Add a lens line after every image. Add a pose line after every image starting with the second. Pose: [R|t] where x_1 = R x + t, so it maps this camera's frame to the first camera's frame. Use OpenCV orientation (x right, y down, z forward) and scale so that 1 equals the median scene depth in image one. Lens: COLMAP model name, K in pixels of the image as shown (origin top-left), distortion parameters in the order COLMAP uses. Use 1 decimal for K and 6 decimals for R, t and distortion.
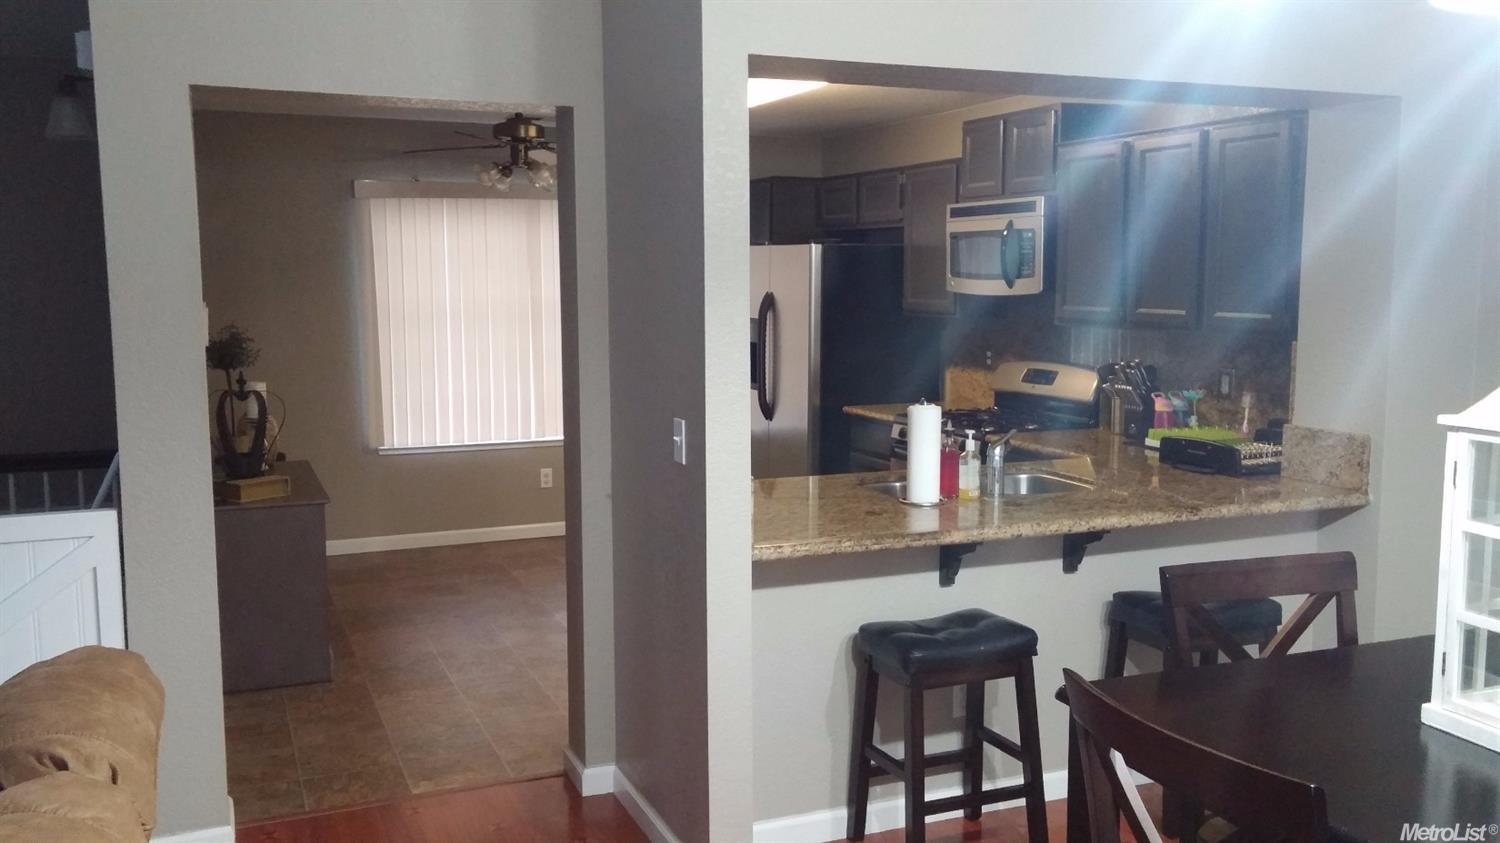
lens RADIAL K [[1277.4, 0, 730.0], [0, 1277.4, 420.3], [0, 0, 1]] dist [0.085566, -0.131226]
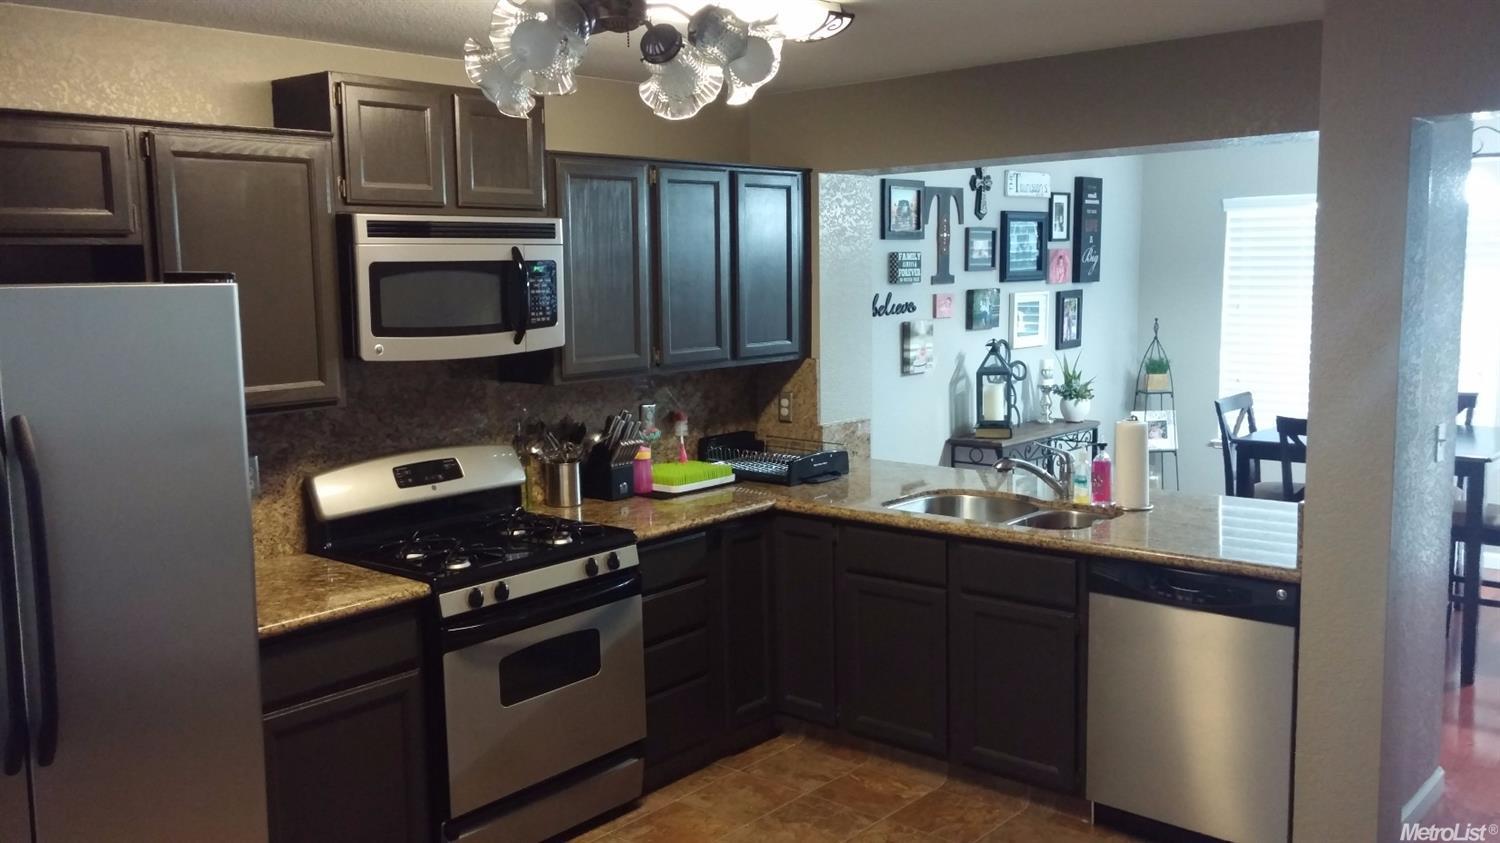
lens RADIAL K [[1277.4, 0, 730.0], [0, 1277.4, 420.3], [0, 0, 1]] dist [0.085566, -0.131226]
pose [[-0.452800, -0.101949, 0.885764, -0.467517], [0.121053, 0.977213, 0.174357, -0.171153], [-0.883356, 0.186173, -0.430141, 1.213218]]
